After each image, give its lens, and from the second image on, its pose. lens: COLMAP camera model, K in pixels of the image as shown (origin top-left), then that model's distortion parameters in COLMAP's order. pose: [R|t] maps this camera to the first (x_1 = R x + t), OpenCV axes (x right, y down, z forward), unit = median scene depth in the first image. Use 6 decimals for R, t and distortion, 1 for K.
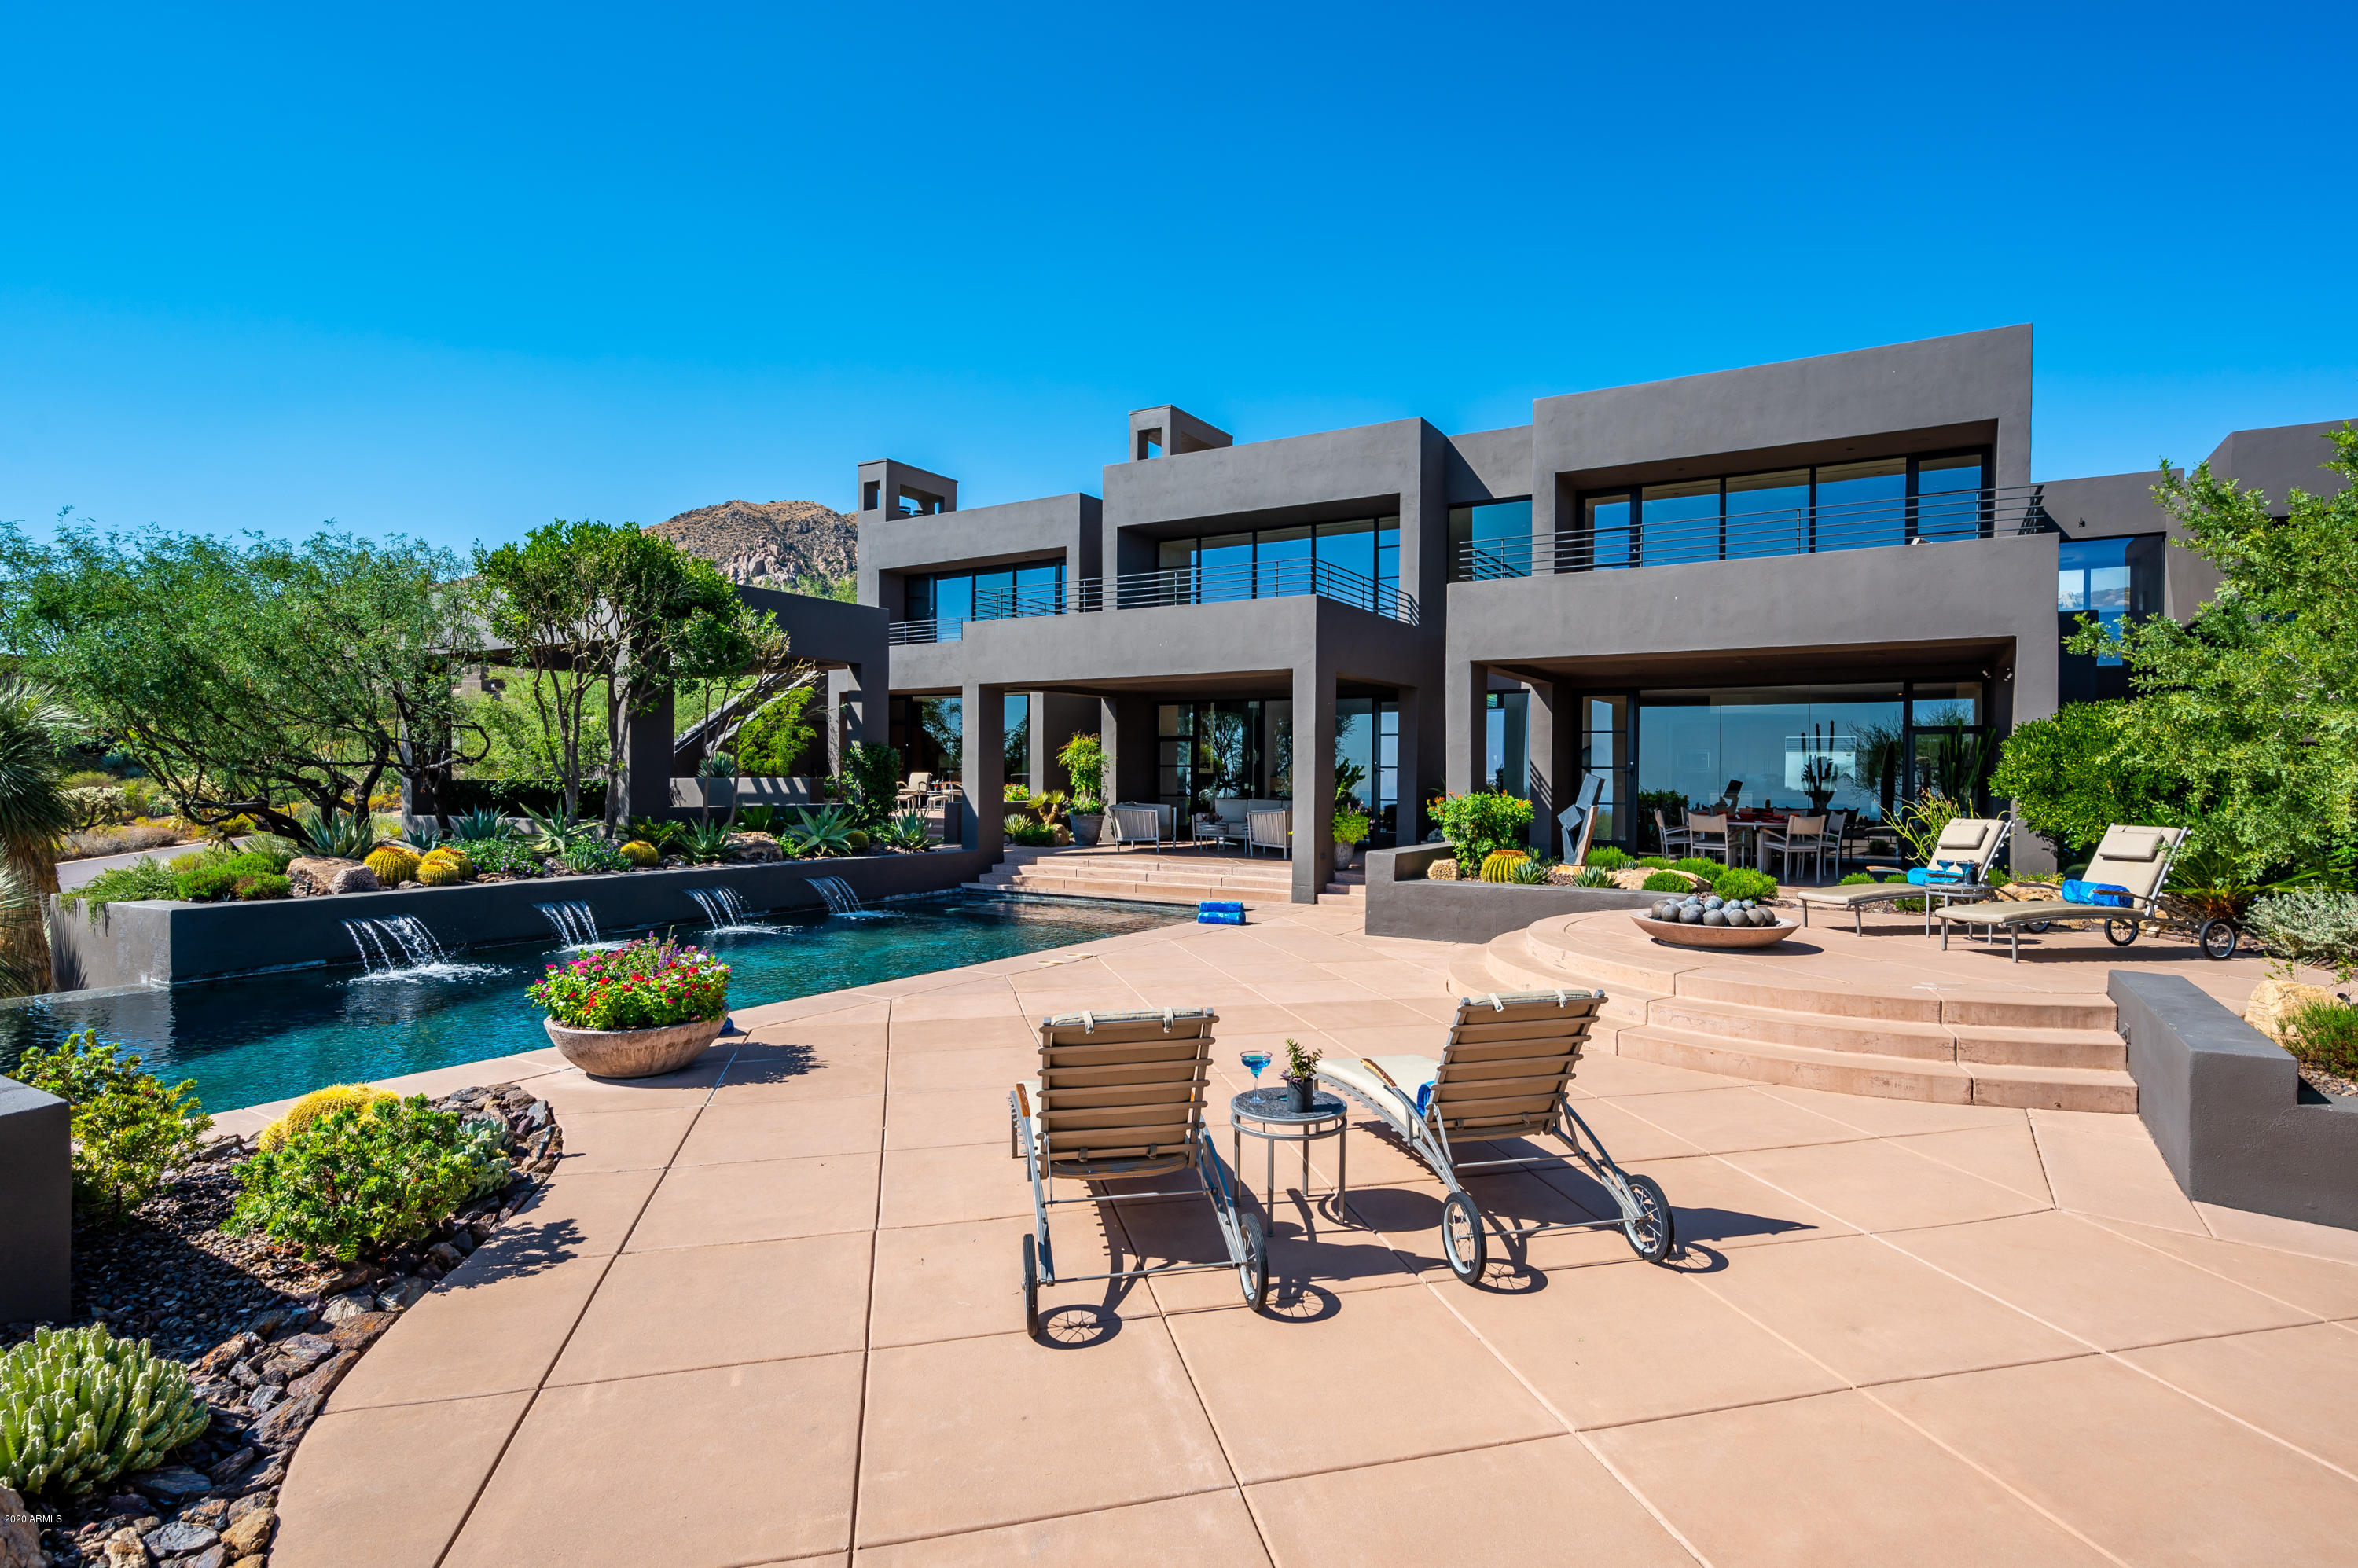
lens RADIAL K [[1179.6, 0, 1179.0], [0, 1179.6, 784.0], [0, 0, 1]] dist [0.001774, -0.000126]
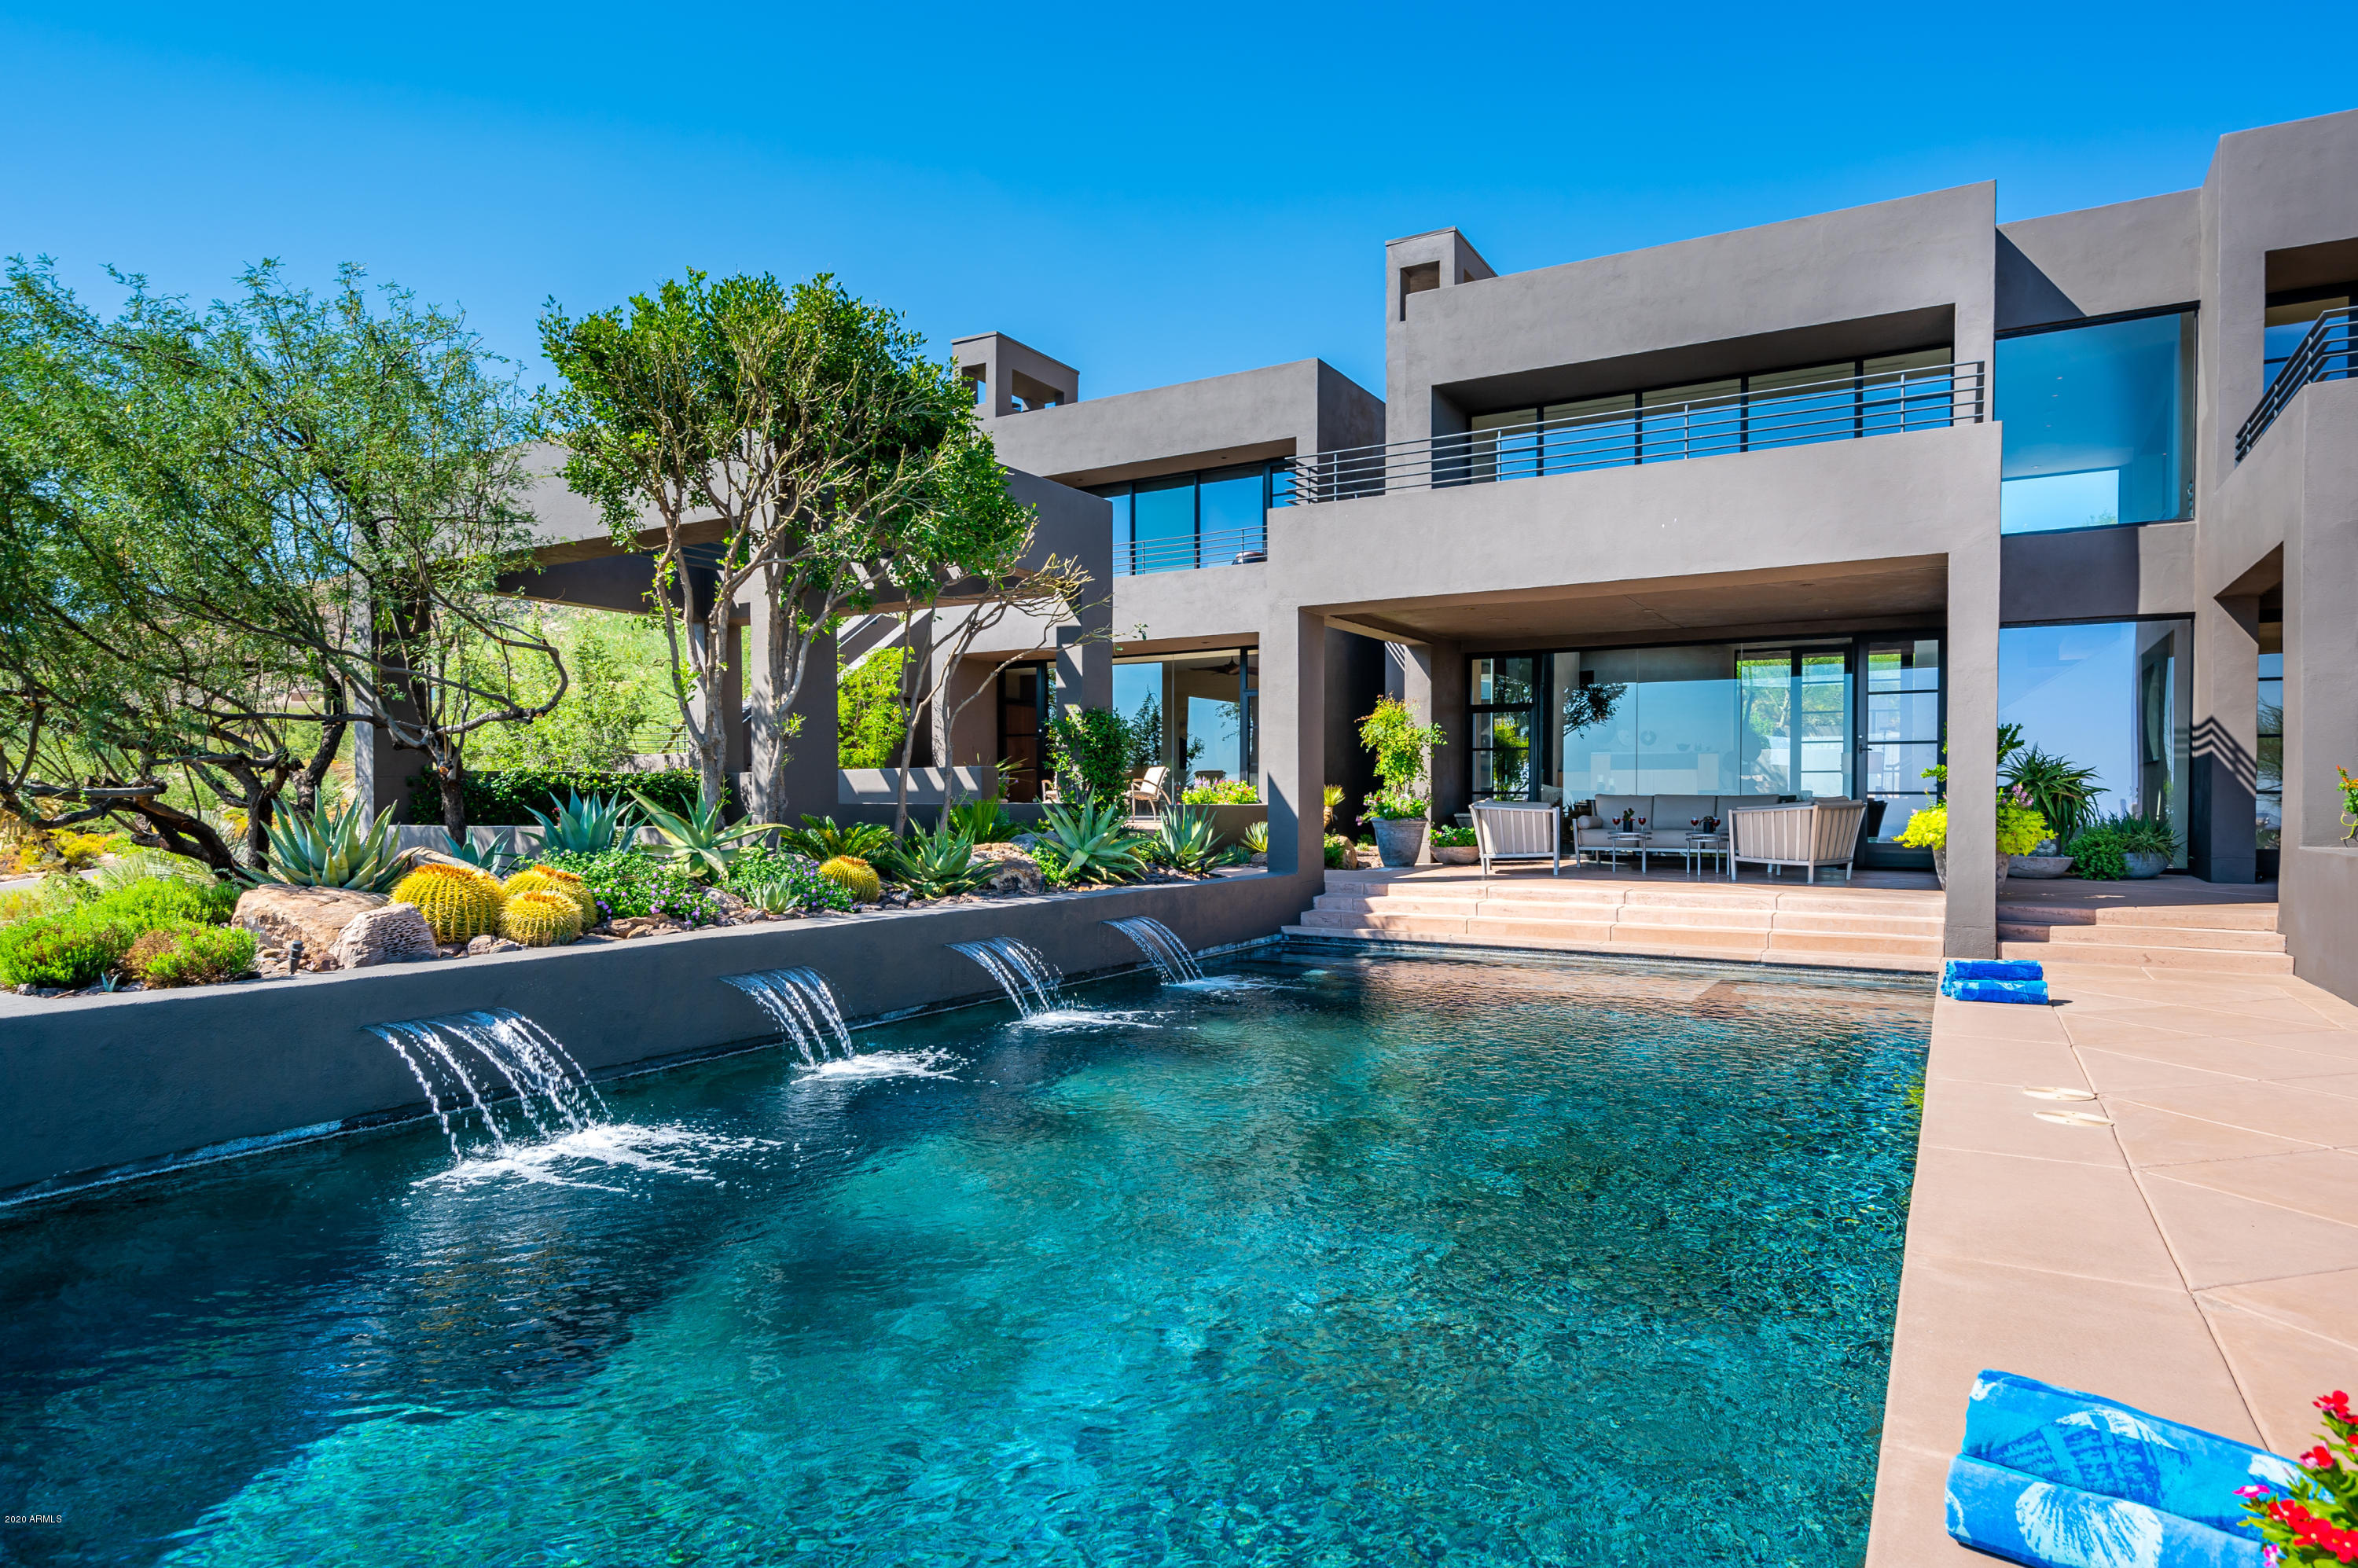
lens RADIAL K [[1330.2, 0, 1173.7], [0, 1330.2, 822.4], [0, 0, 1]] dist [-0.000076, 0.000941]
pose [[0.999800, -0.006776, 0.018830, -0.298007], [0.006563, 0.999914, 0.011358, 0.024669], [-0.018905, -0.011232, 0.999758, 0.354935]]
